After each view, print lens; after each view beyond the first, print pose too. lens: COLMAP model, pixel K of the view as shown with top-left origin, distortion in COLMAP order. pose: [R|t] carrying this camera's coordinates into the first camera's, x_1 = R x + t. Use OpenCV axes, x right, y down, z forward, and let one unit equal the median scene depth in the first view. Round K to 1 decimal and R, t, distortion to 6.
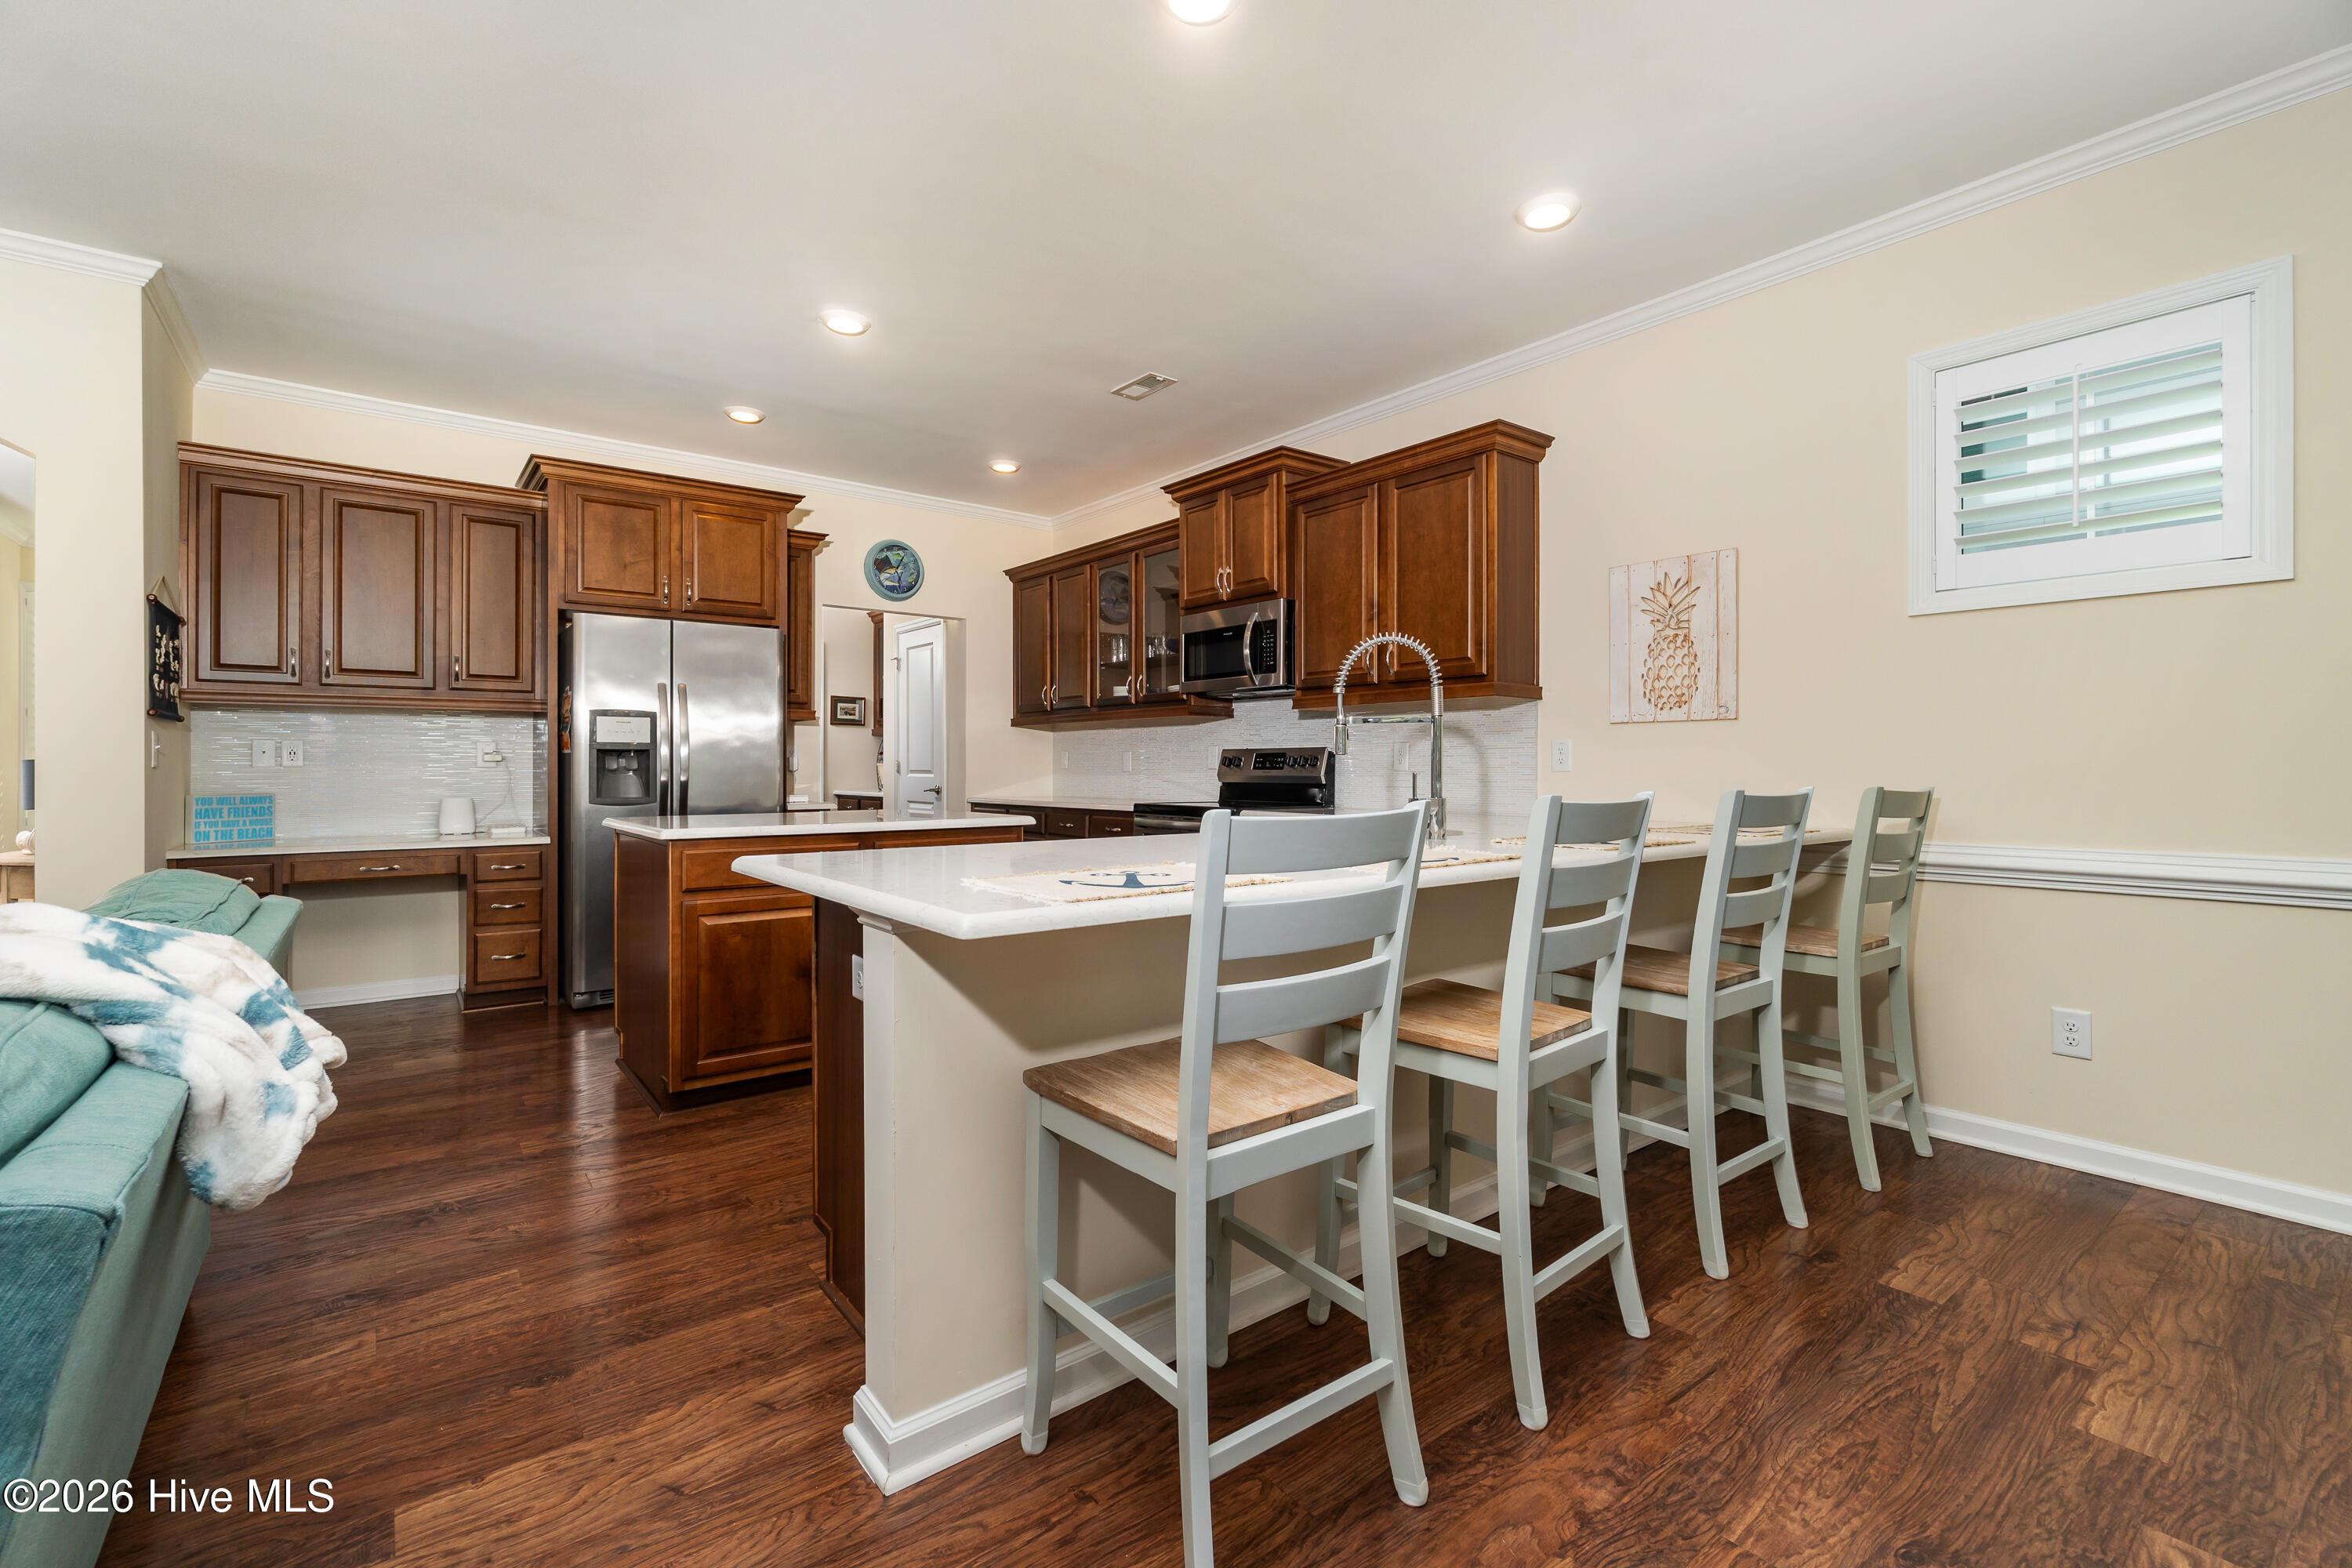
lens RADIAL K [[1026.3, 0, 1170.3], [0, 1026.3, 761.5], [0, 0, 1]] dist [-0.004040, 0.002264]
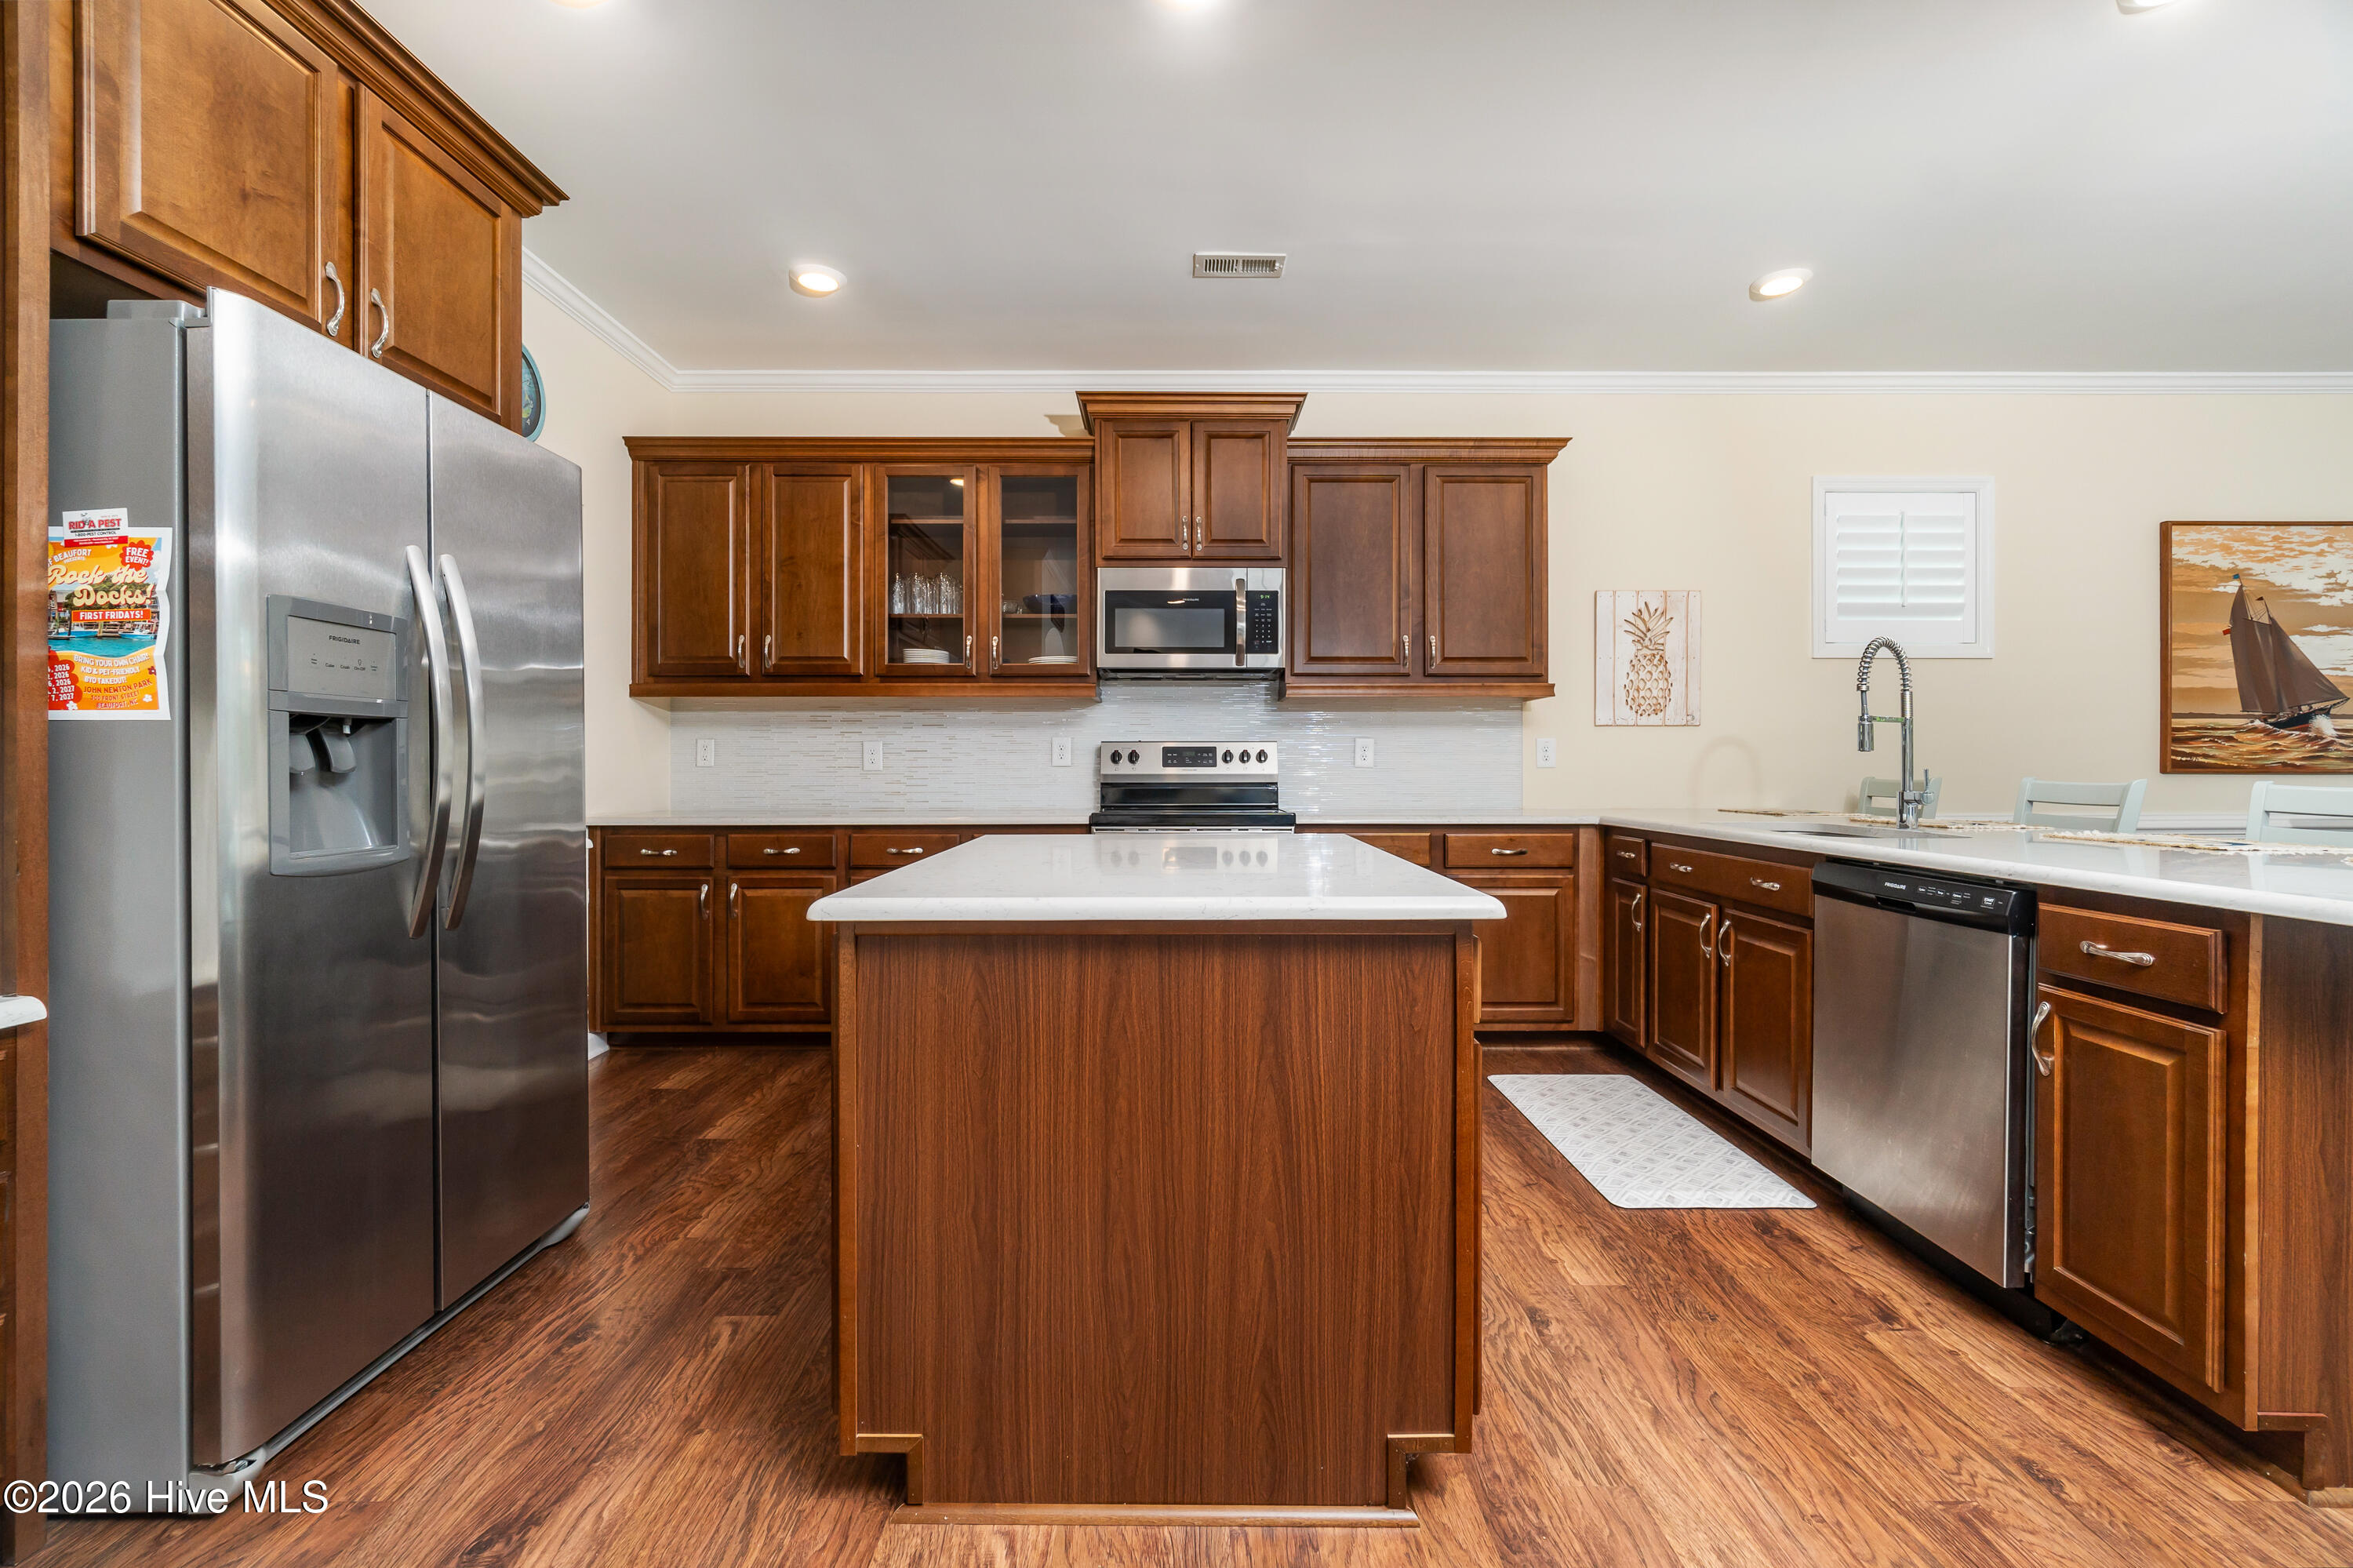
lens RADIAL K [[1026.8, 0, 1179.1], [0, 1026.8, 760.1], [0, 0, 1]] dist [-0.004040, 0.002264]
pose [[0.613839, 0.001506, 0.789430, -0.664171], [-0.002987, 0.999995, 0.000415, 0.002200], [-0.789426, -0.002612, 0.613841, 0.573592]]
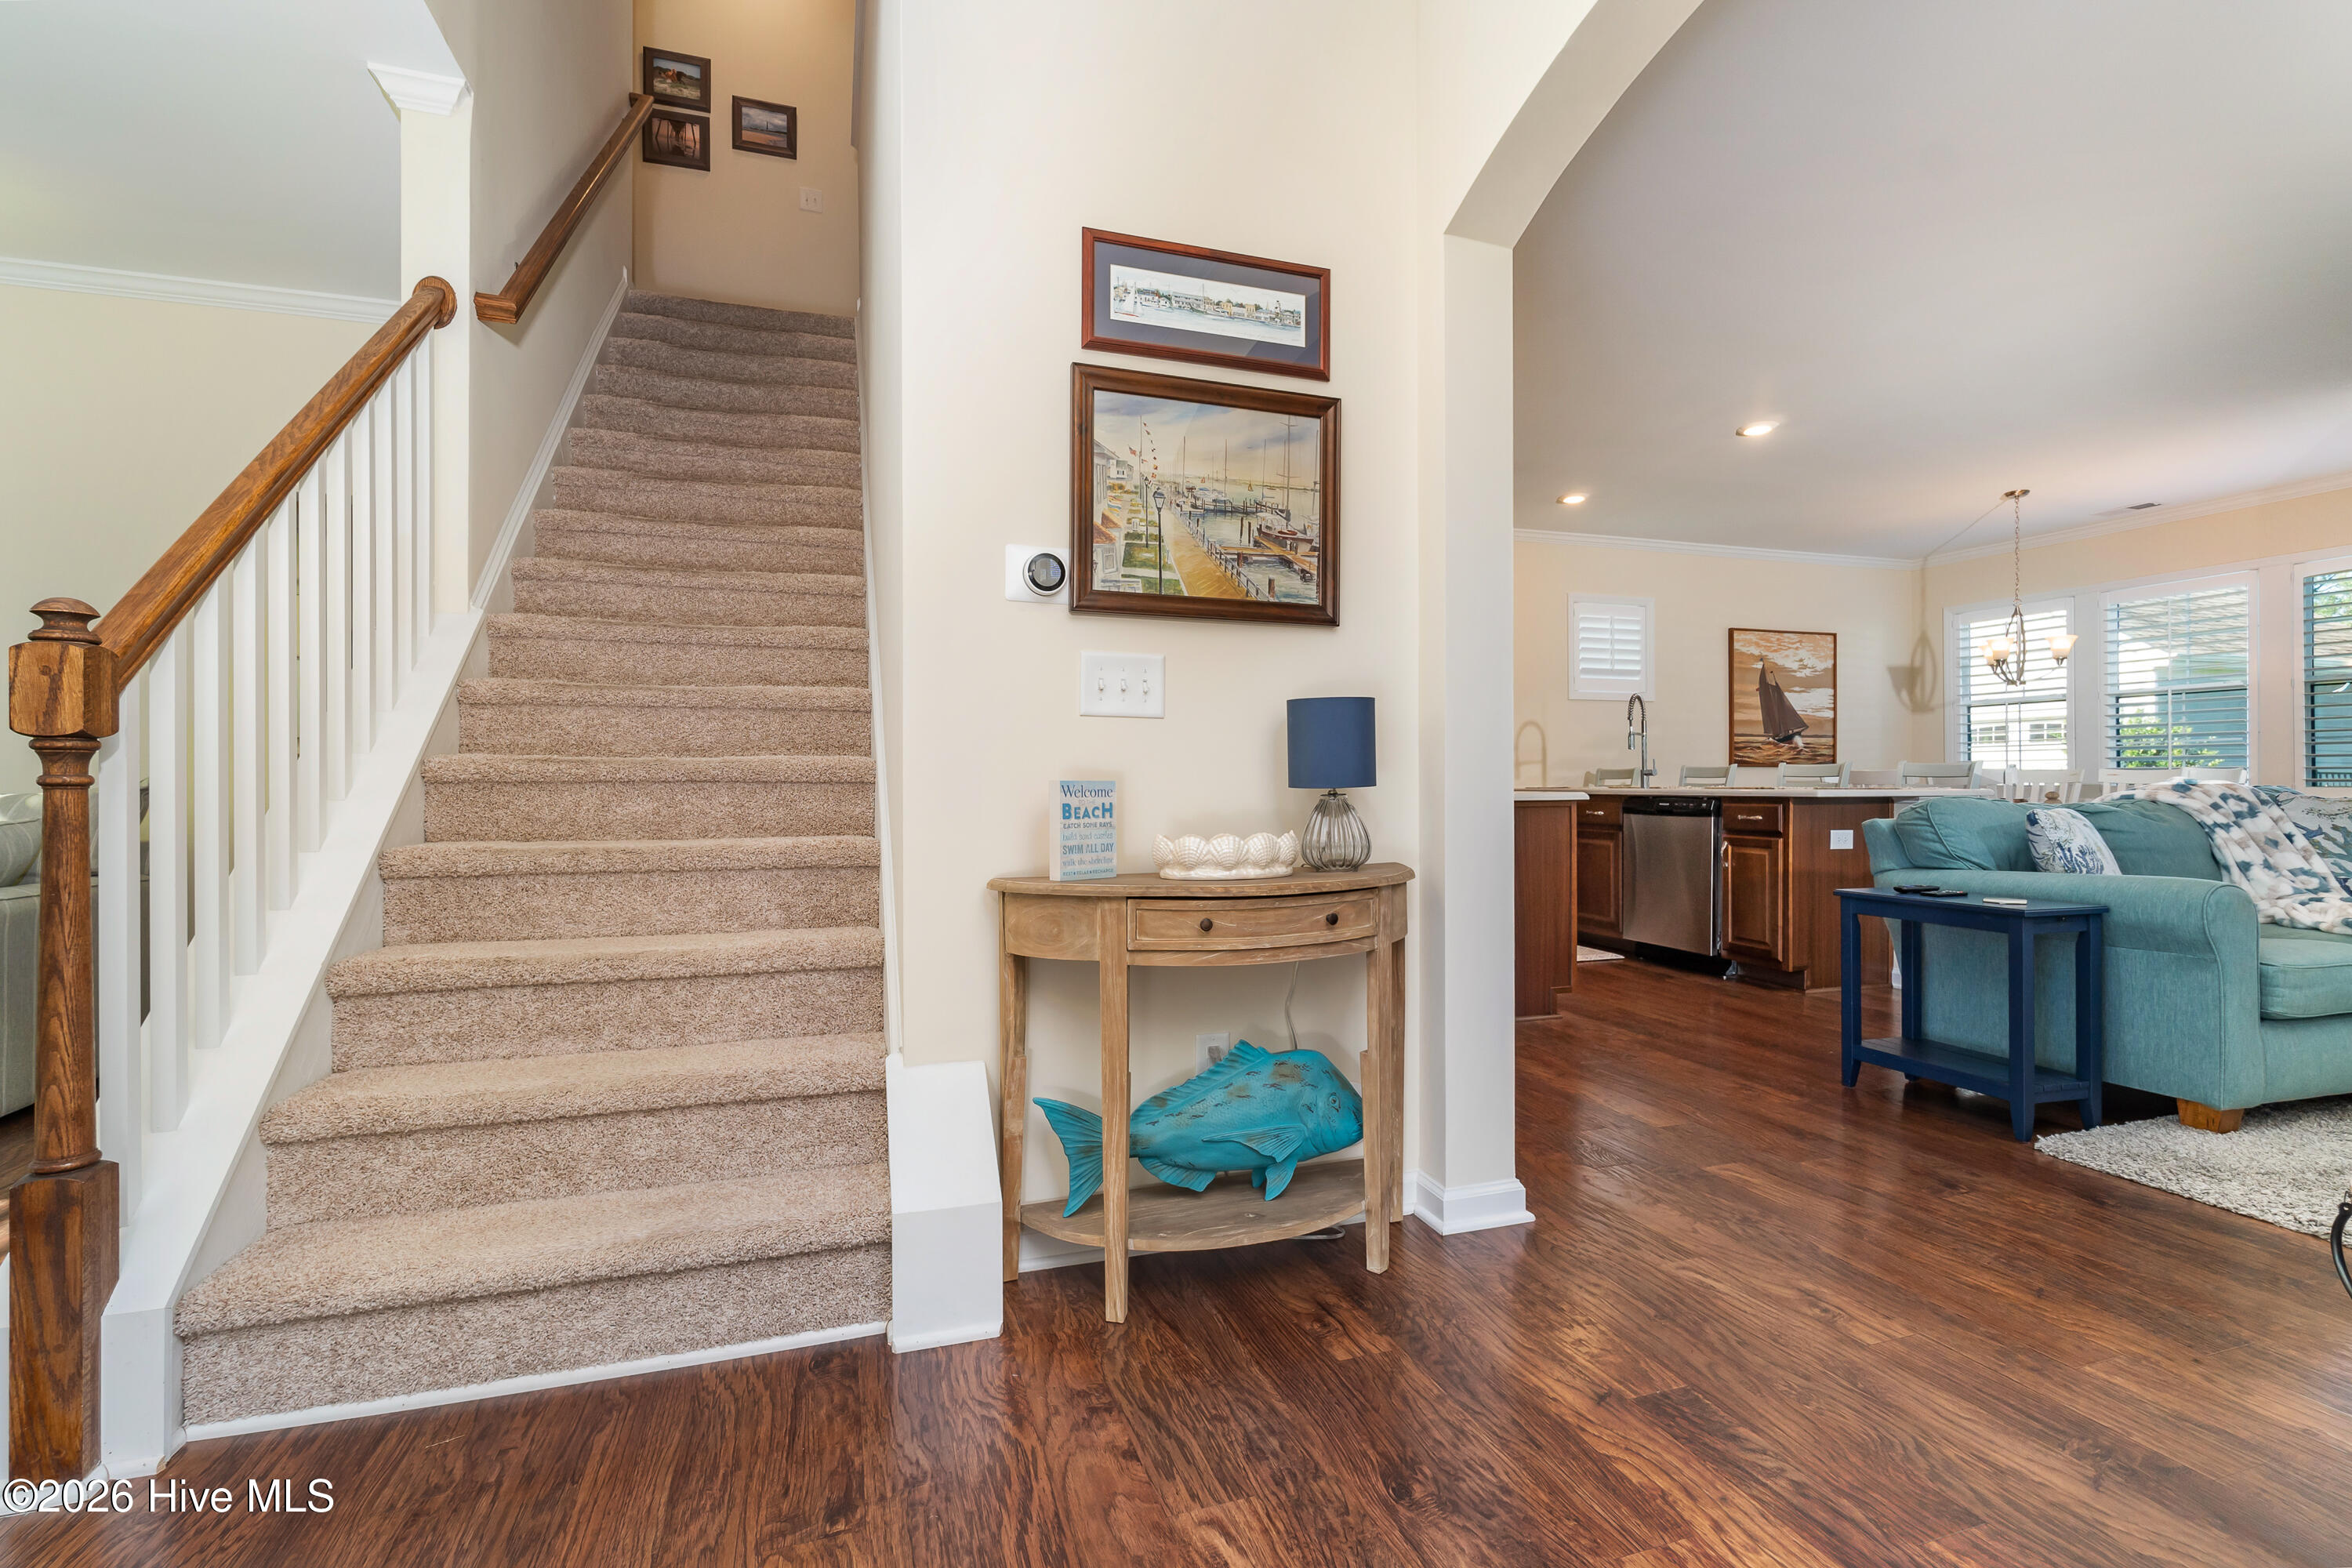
lens RADIAL K [[1026.3, 0, 1161.6], [0, 1026.3, 776.8], [0, 0, 1]] dist [-0.004040, 0.002264]
pose [[0.358584, 0.000178, 0.933497, -1.345431], [-0.000347, 1.000000, -0.000057, 0.031595], [-0.933497, -0.000303, 0.358584, 0.718734]]
